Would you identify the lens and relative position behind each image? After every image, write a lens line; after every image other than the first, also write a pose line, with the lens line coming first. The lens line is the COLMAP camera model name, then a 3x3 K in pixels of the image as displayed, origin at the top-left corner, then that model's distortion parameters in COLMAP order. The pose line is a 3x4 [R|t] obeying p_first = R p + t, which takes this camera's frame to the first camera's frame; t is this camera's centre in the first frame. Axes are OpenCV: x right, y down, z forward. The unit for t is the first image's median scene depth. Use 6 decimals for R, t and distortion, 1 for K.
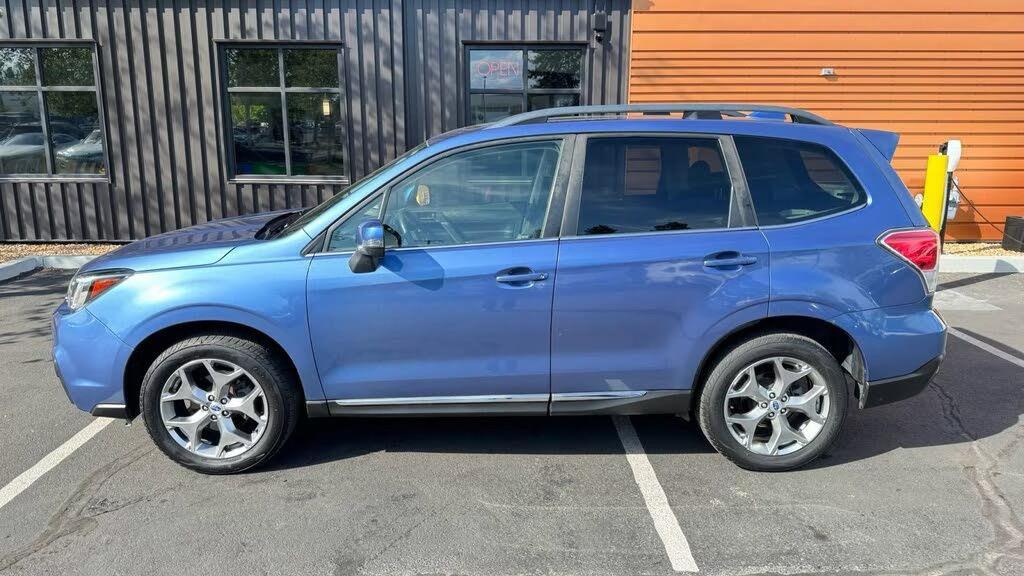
lens RADIAL K [[737.5, 0, 512.0], [0, 737.5, 288.0], [0, 0, 1]] dist [0.003560, 0.000308]
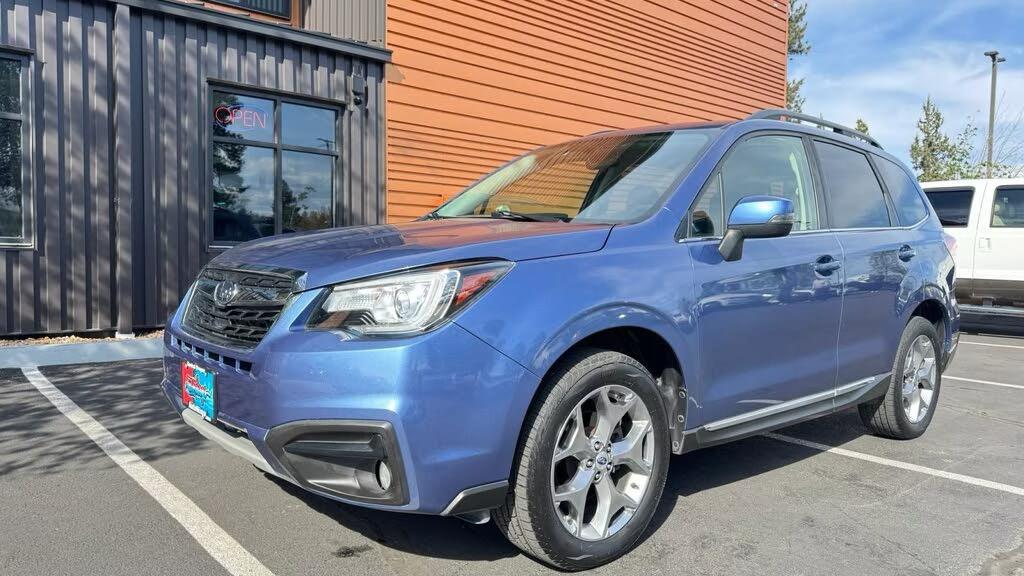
lens RADIAL K [[726.8, 0, 513.0], [0, 726.8, 314.6], [0, 0, 1]] dist [-0.042949, 0.003704]
pose [[0.752641, -0.027470, 0.657857, -0.345753], [0.109061, 0.990529, -0.083413, 0.030512], [-0.649336, 0.134527, 0.748509, 0.213183]]
